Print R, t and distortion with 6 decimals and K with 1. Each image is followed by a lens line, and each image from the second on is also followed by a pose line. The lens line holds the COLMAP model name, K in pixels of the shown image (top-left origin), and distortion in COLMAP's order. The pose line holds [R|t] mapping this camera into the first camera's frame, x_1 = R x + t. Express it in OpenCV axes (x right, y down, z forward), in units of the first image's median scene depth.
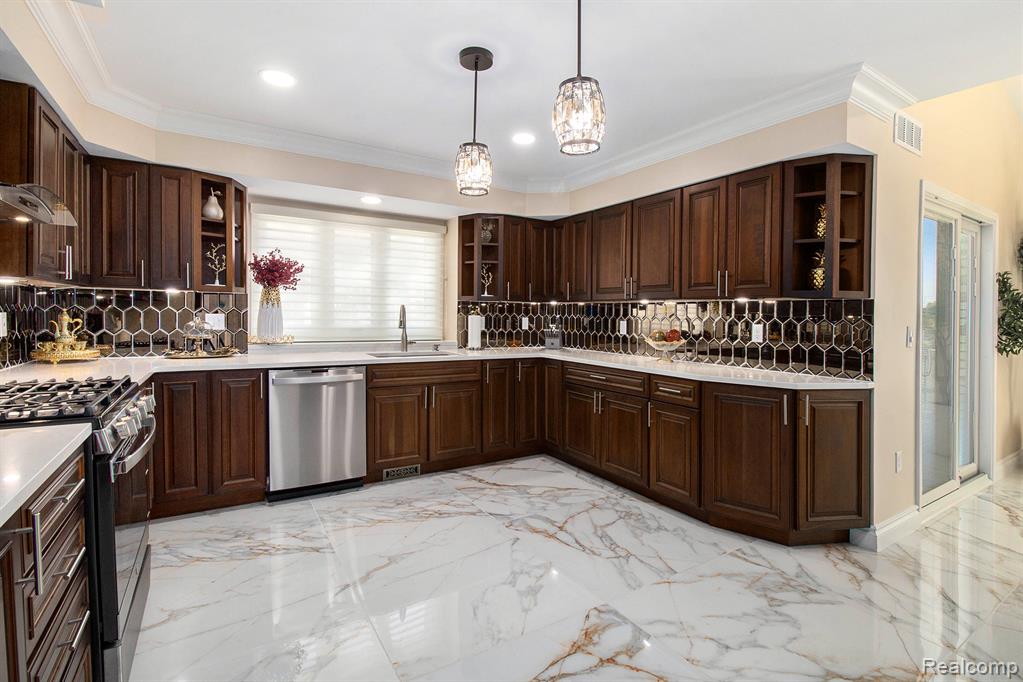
lens RADIAL K [[479.2, 0, 516.4], [0, 479.2, 323.4], [0, 0, 1]] dist [-0.001353, -0.000221]
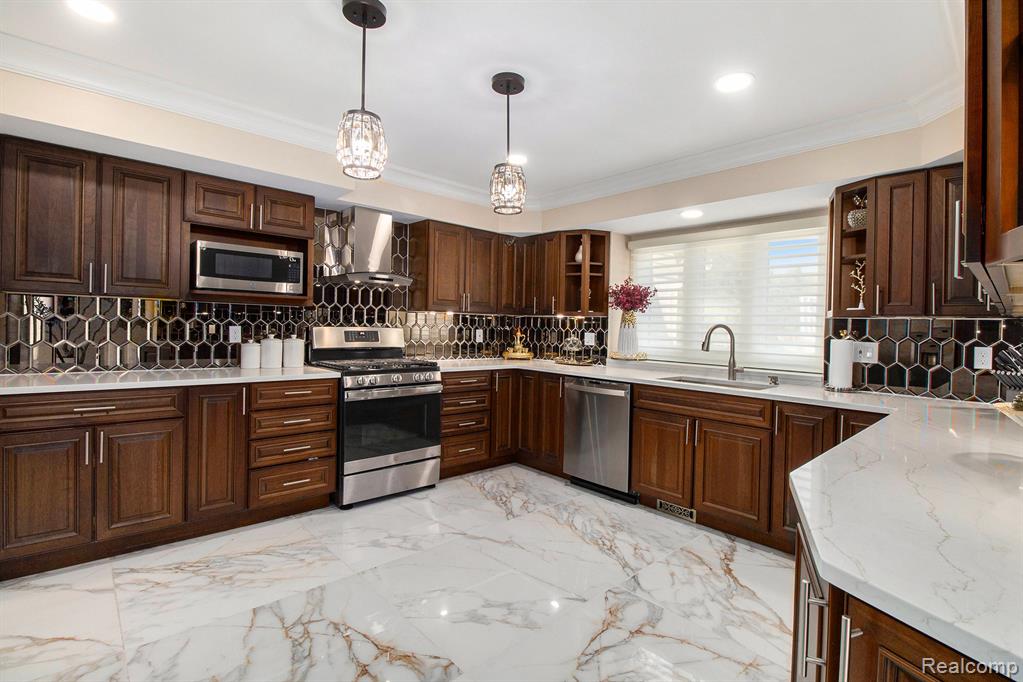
lens RADIAL K [[479.2, 0, 516.4], [0, 479.2, 323.4], [0, 0, 1]] dist [-0.001353, -0.000221]
pose [[0.191313, -0.017952, -0.981365, 0.676756], [-0.043423, 0.998699, -0.026734, -0.002428], [0.980568, 0.047728, 0.190285, 0.592121]]
